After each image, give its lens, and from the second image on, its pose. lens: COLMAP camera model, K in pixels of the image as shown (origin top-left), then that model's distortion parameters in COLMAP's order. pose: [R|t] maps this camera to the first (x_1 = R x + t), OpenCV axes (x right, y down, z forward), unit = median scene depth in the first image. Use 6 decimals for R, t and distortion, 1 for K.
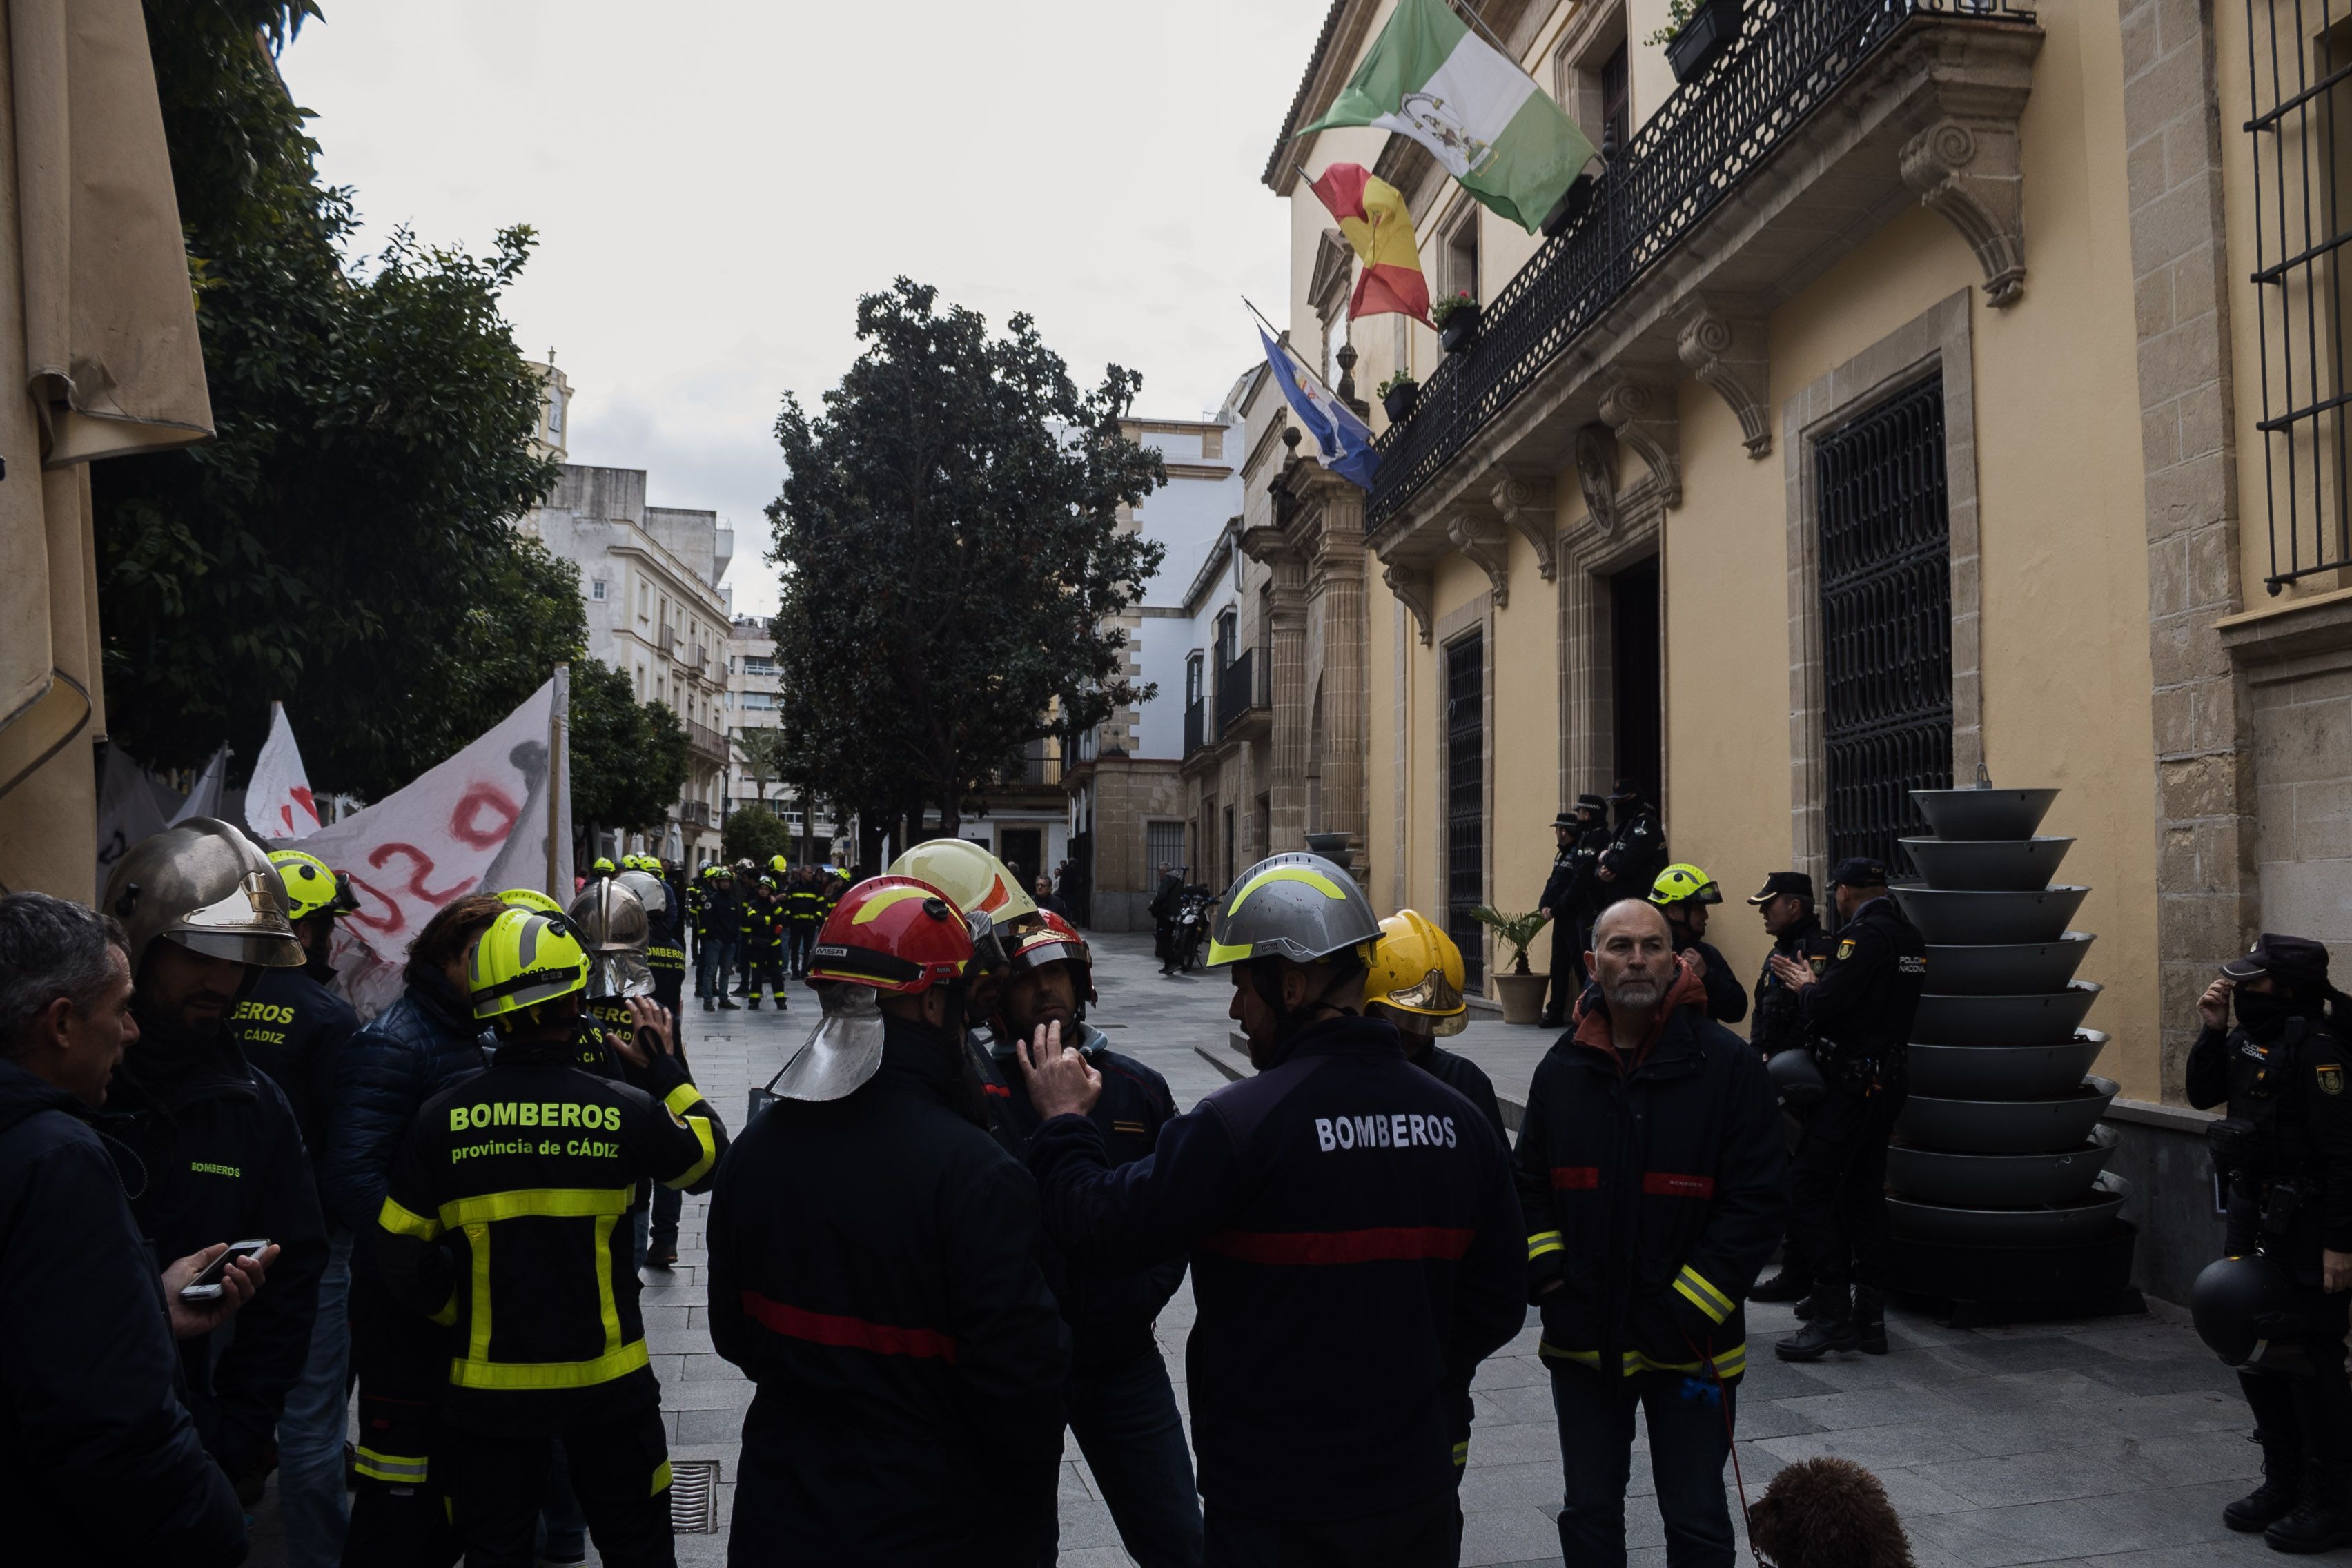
lens RADIAL K [[1938.2, 0, 1188.8], [0, 1938.2, 784.2], [0, 0, 1]] dist [-0.165902, 0.145990]
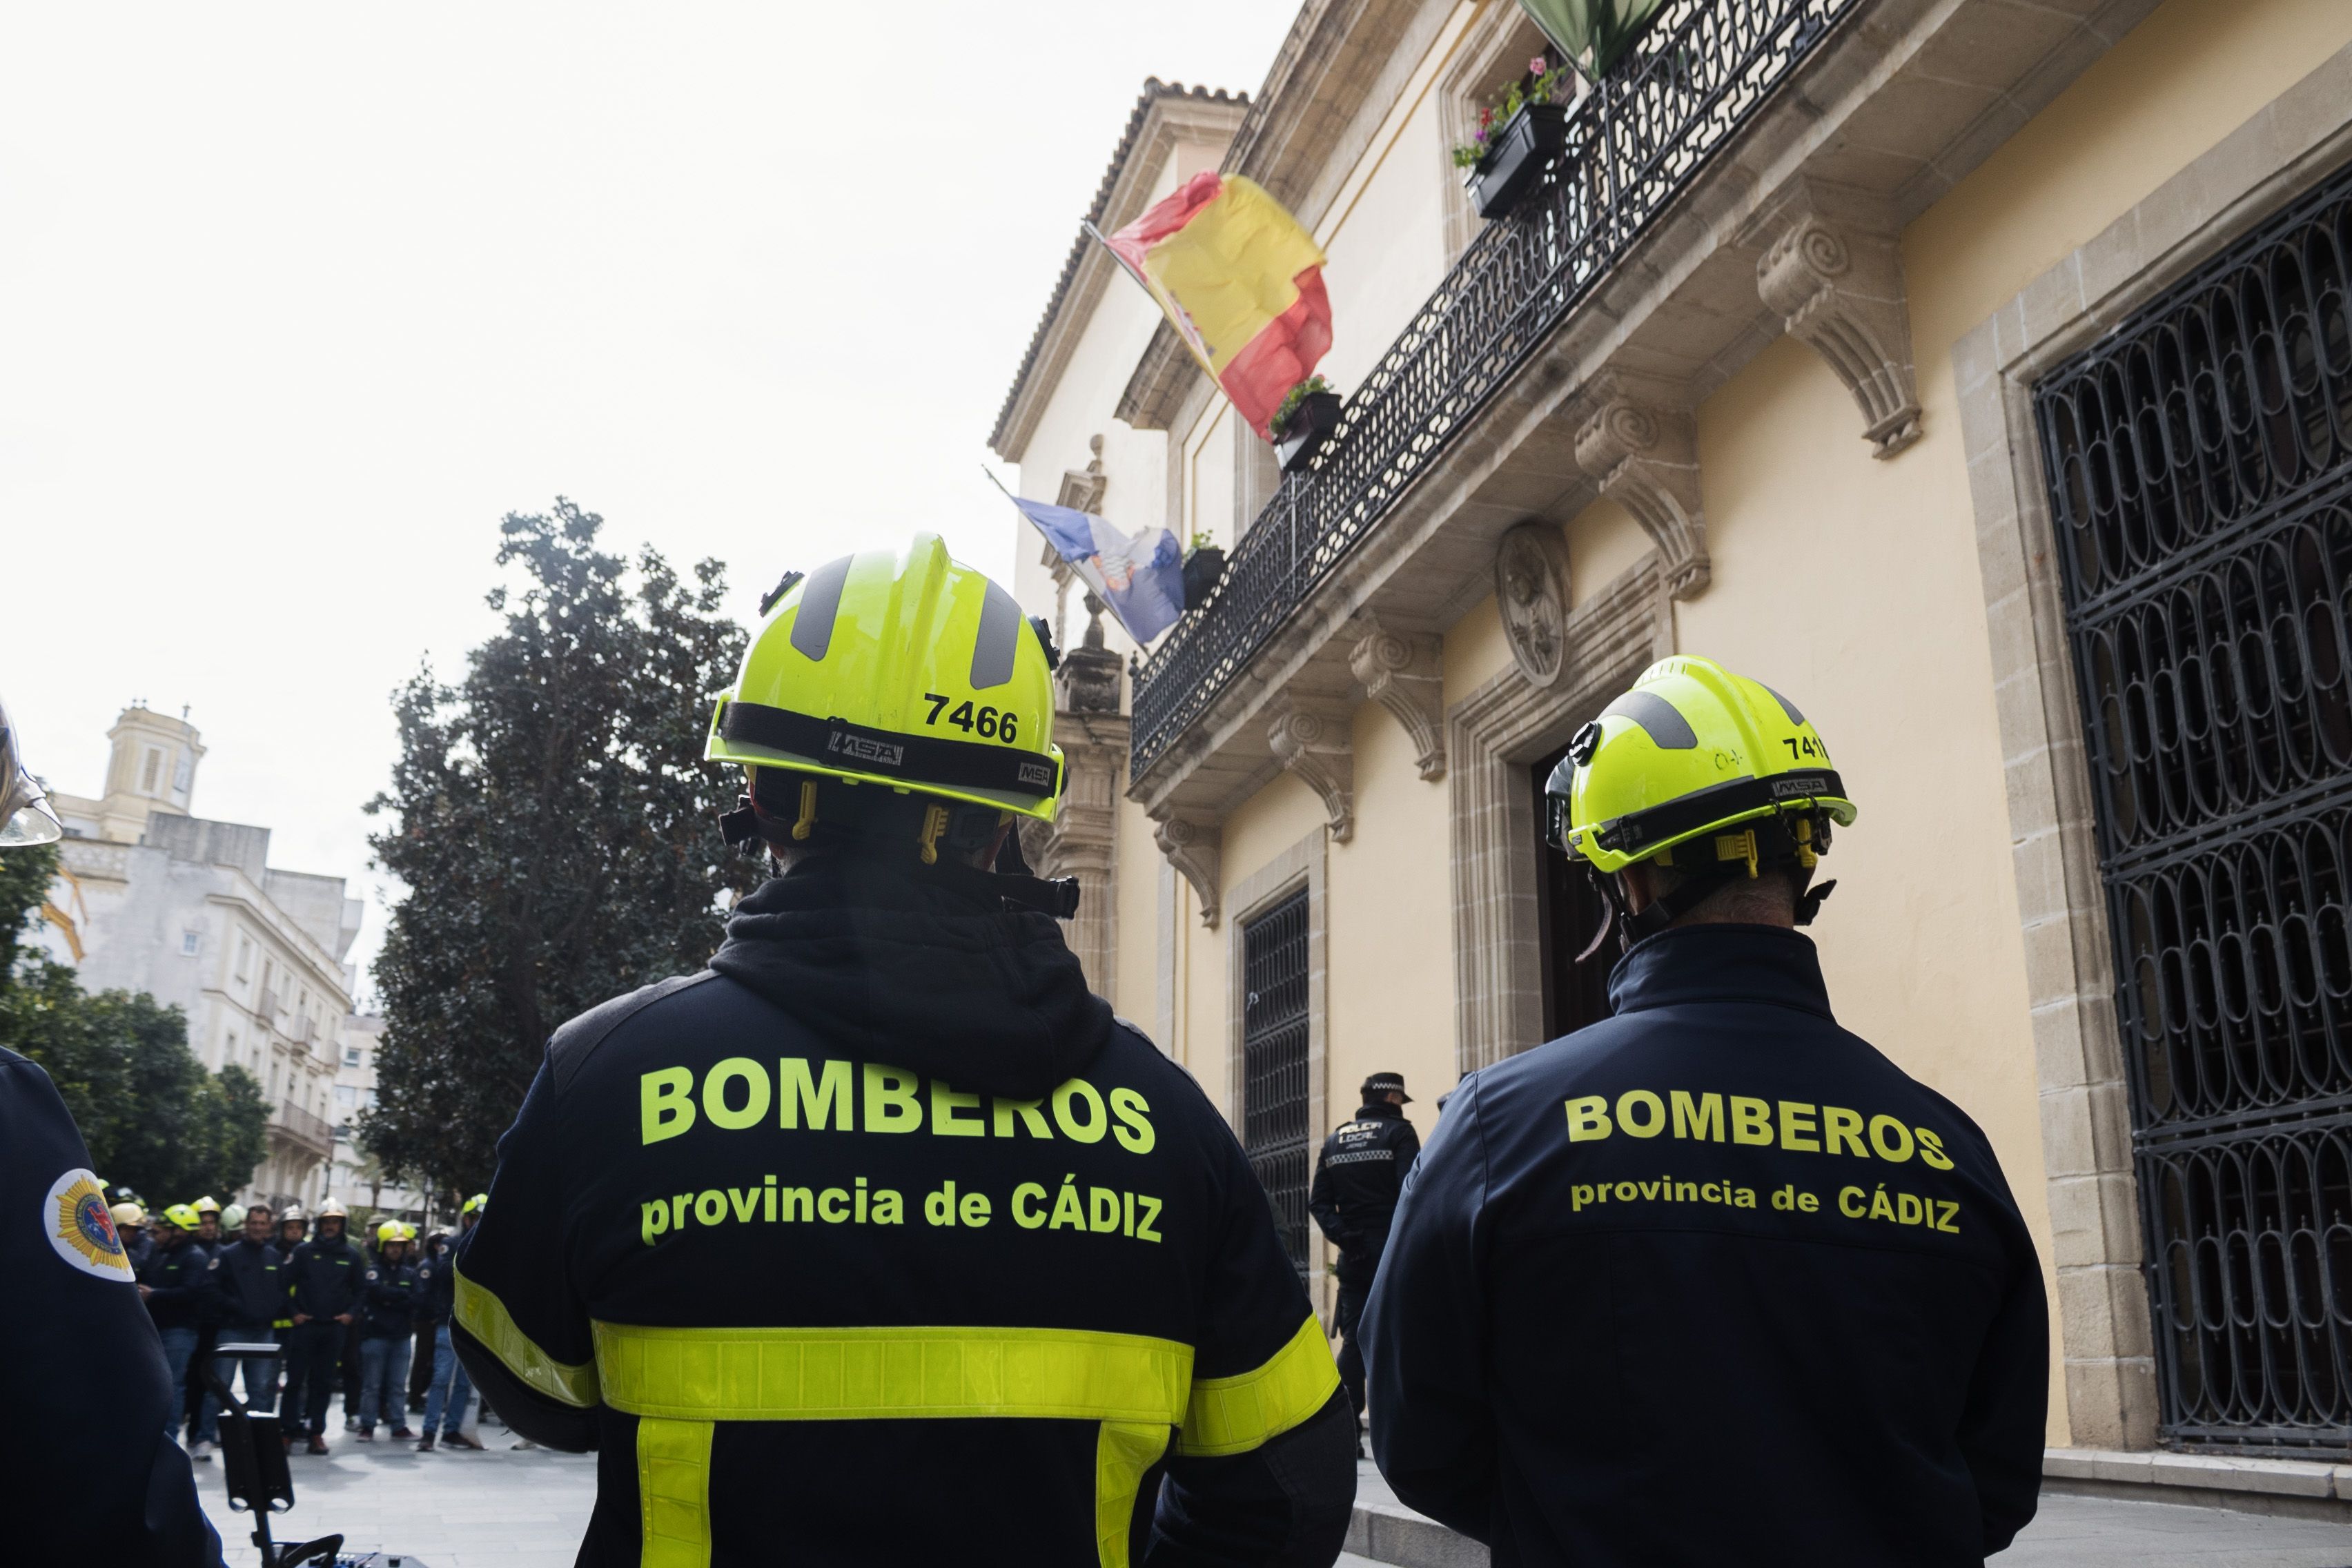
lens RADIAL K [[1938.2, 0, 1188.8], [0, 1938.2, 784.2], [0, 0, 1]] dist [-0.165902, 0.145990]
pose [[0.984907, 0.052213, 0.165019, -0.014528], [-0.014203, 0.974579, -0.223593, 0.052899], [-0.172499, 0.217875, 0.960612, 0.348624]]
